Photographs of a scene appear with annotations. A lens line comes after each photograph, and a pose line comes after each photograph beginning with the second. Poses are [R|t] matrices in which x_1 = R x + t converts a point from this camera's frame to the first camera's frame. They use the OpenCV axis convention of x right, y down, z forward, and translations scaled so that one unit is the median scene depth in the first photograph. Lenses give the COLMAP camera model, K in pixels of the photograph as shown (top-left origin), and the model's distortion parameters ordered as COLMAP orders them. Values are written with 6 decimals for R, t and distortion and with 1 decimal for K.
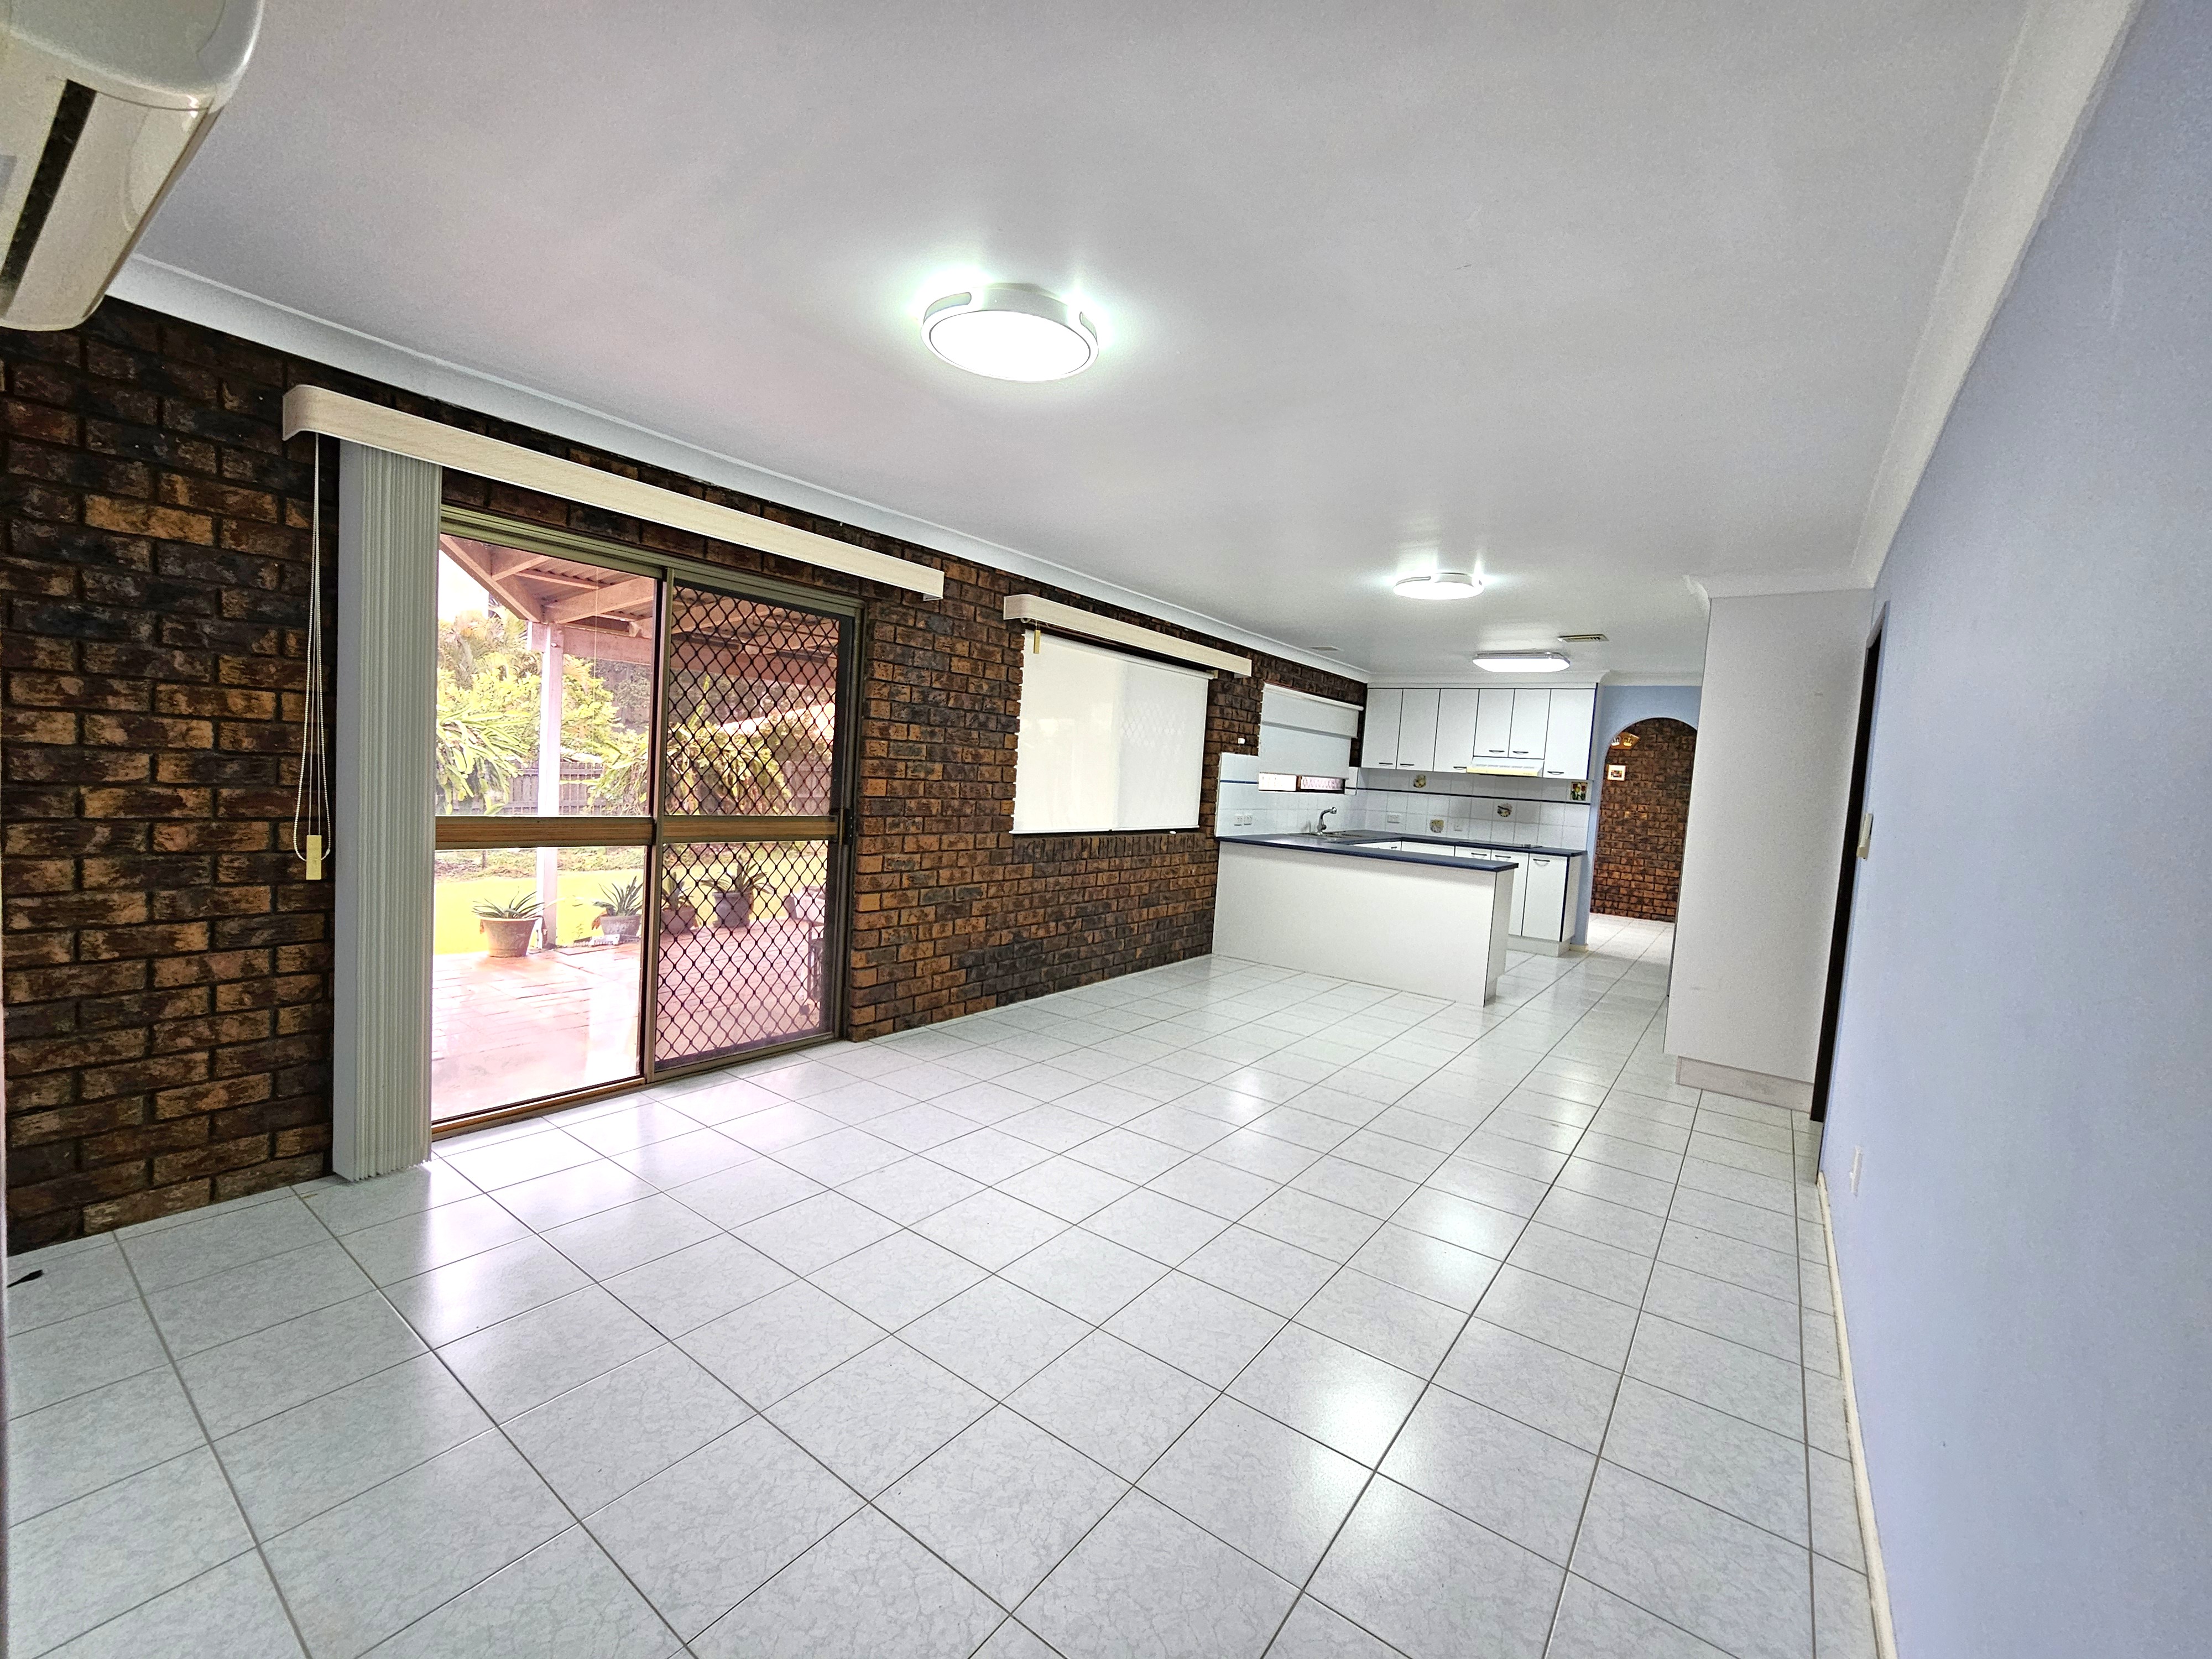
lens RADIAL K [[912.8, 0, 1108.2], [0, 912.8, 830.1], [0, 0, 1]] dist [0.002240, -0.000036]
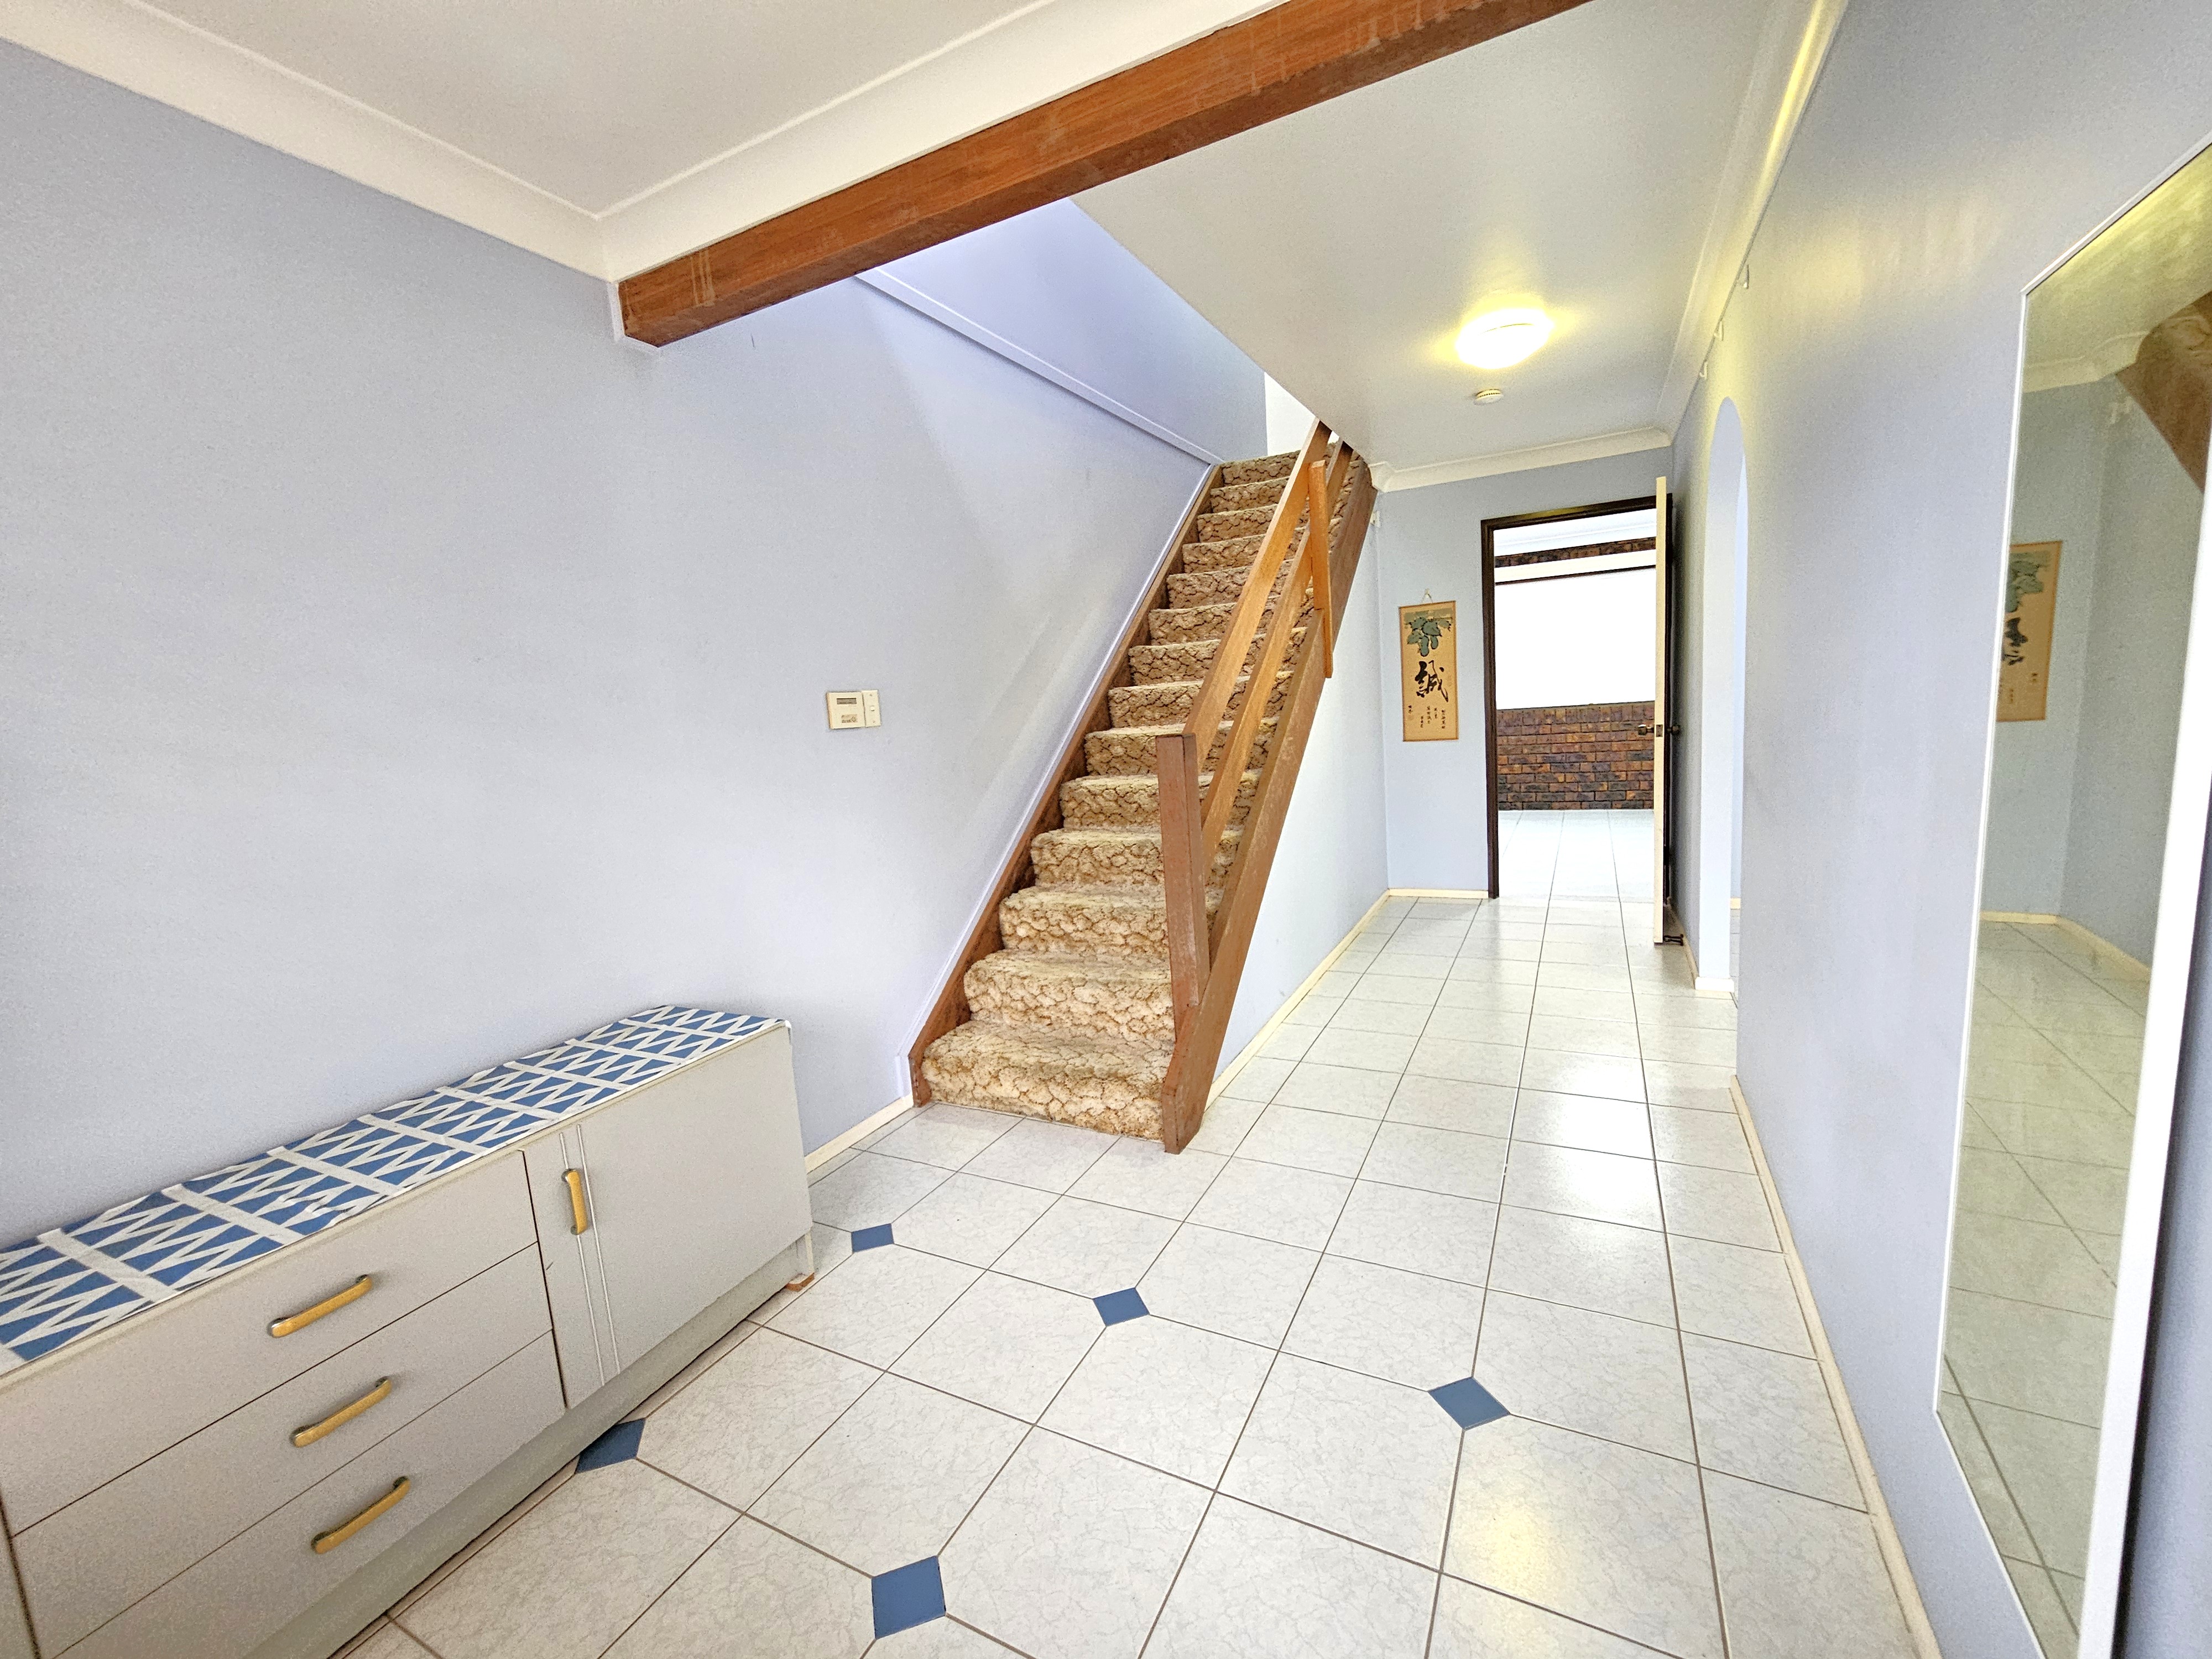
lens RADIAL K [[912.8, 0, 1104.4], [0, 912.8, 824.3], [0, 0, 1]] dist [0.002240, -0.000036]
pose [[0.144276, 0.058719, -0.987794, 1.608350], [0.014914, 0.997995, 0.061503, 0.109010], [0.989425, -0.023605, 0.143112, 0.065426]]
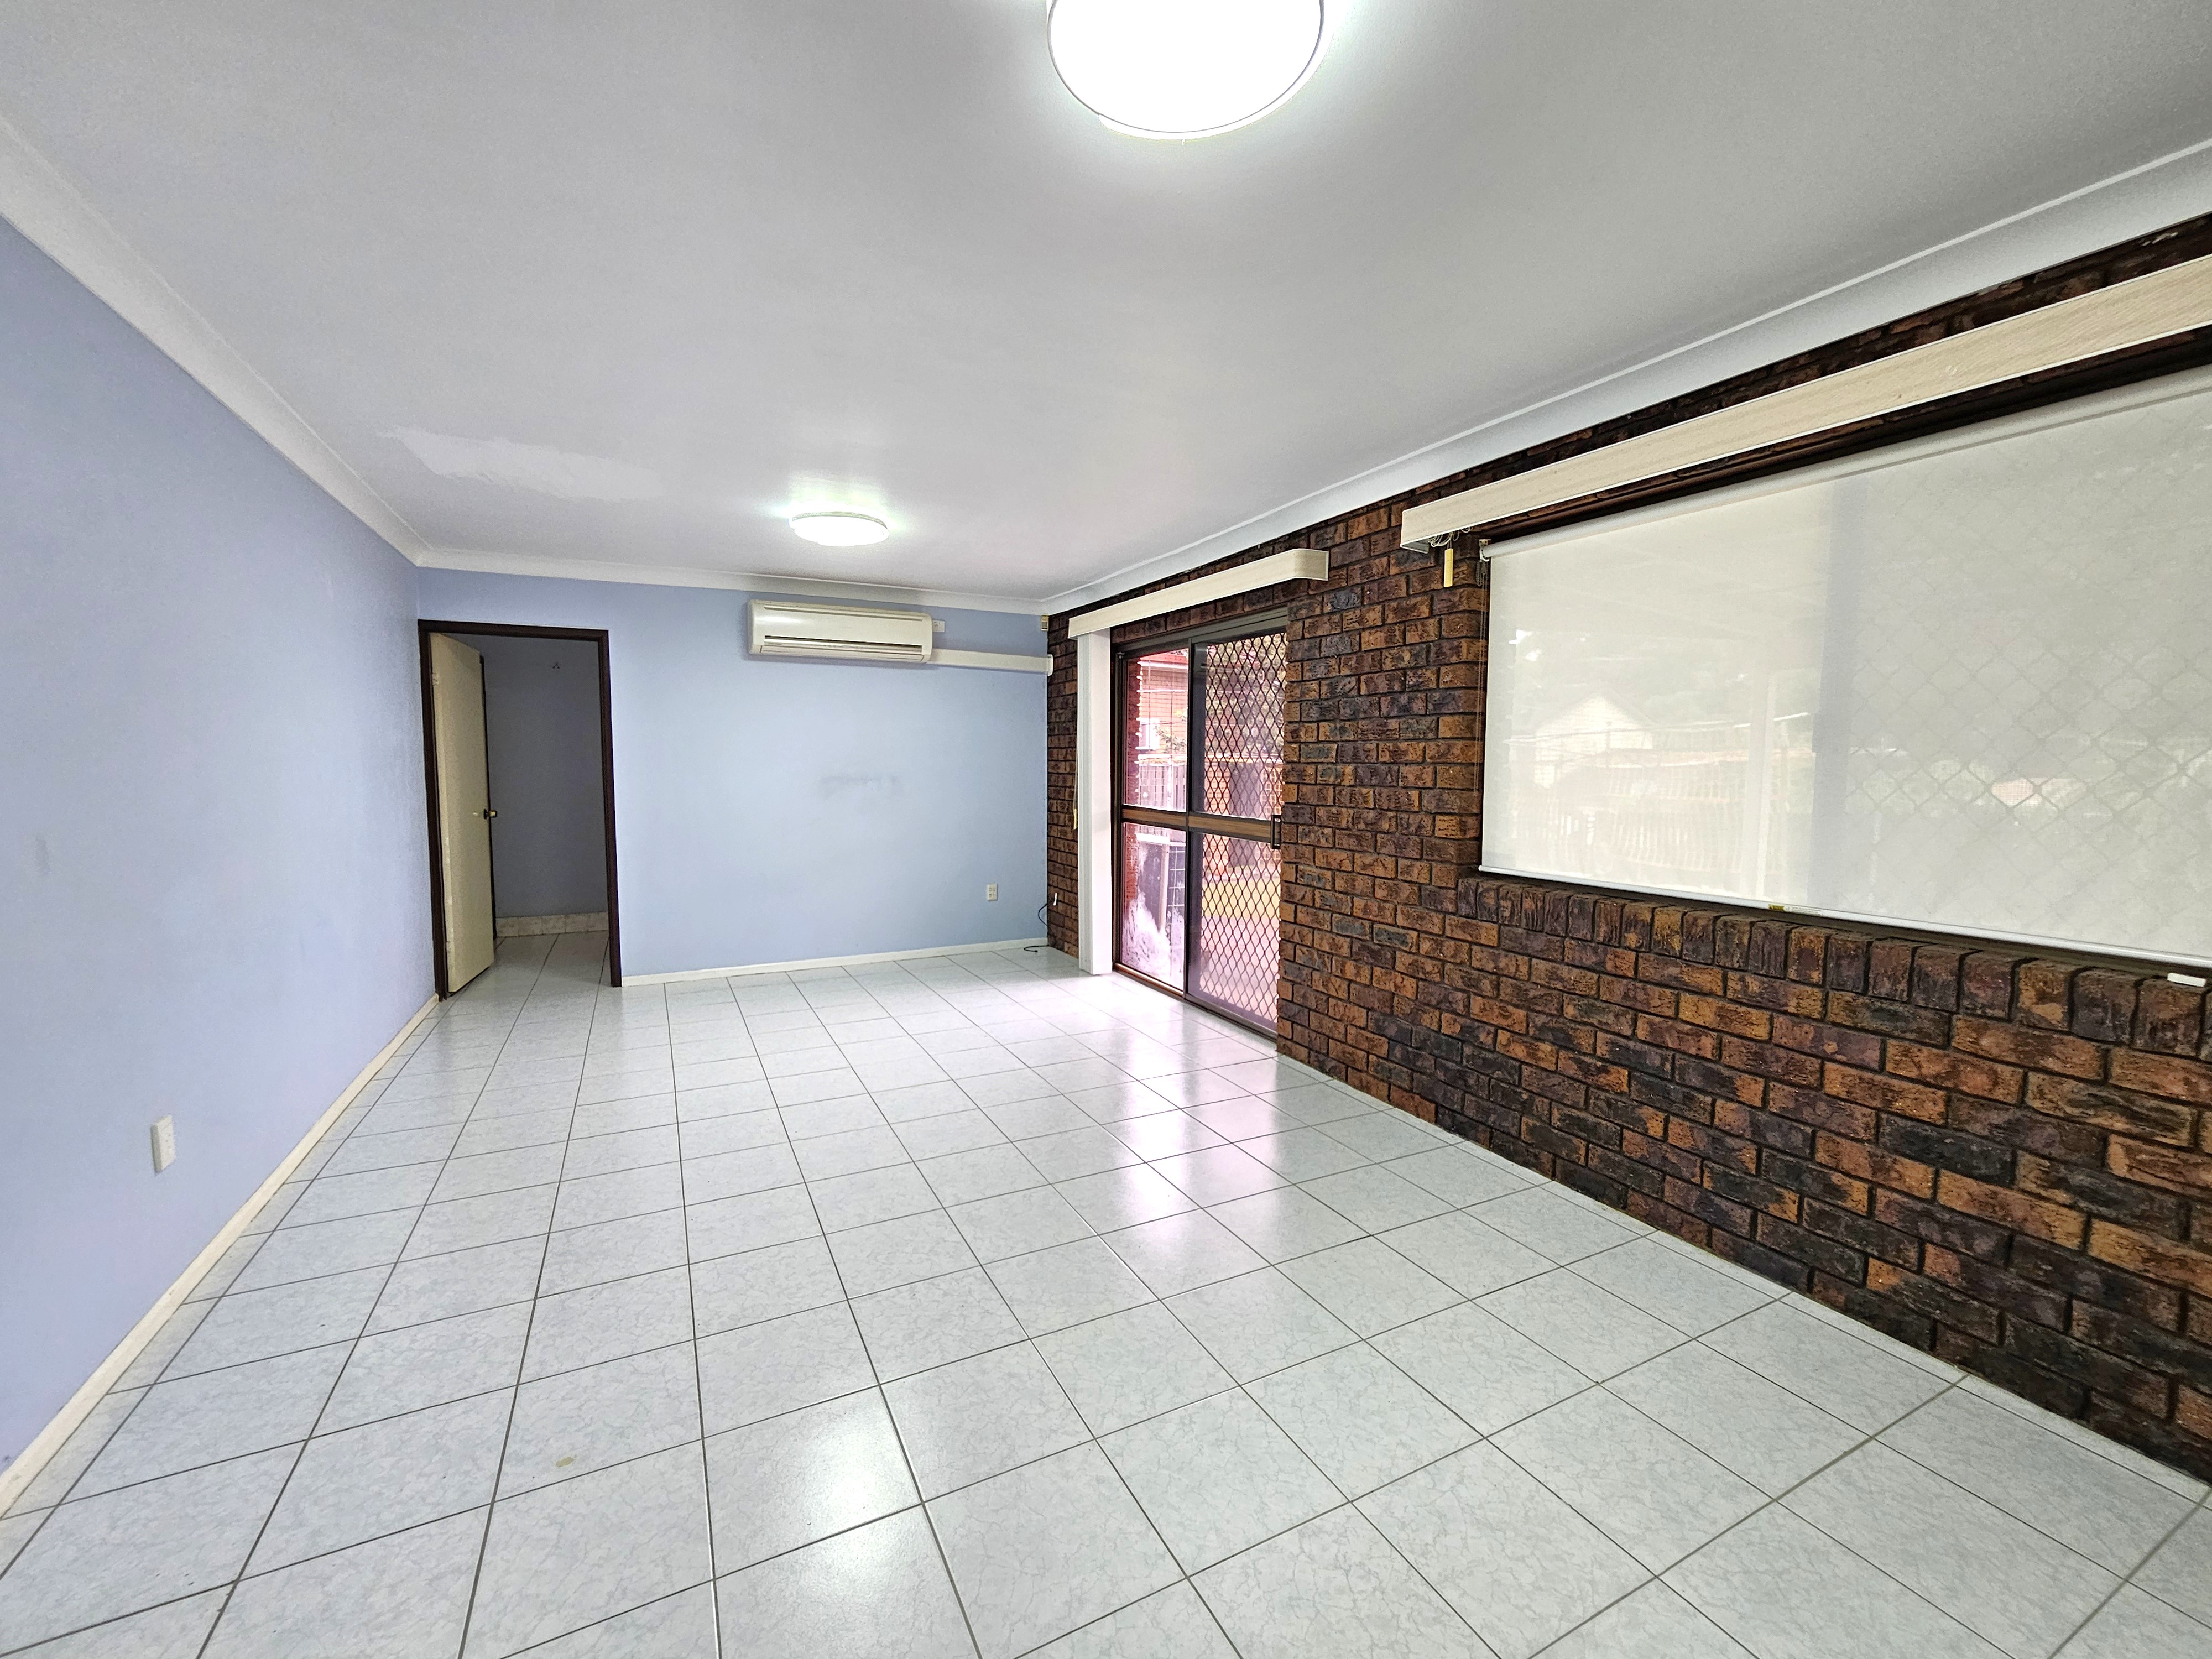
lens RADIAL K [[912.8, 0, 1110.6], [0, 912.8, 833.2], [0, 0, 1]] dist [0.002240, -0.000036]
pose [[-0.444137, 0.003870, -0.895951, 0.623780], [-0.096331, 0.993988, 0.052046, -0.032764], [0.890765, 0.109423, -0.441094, 1.131199]]
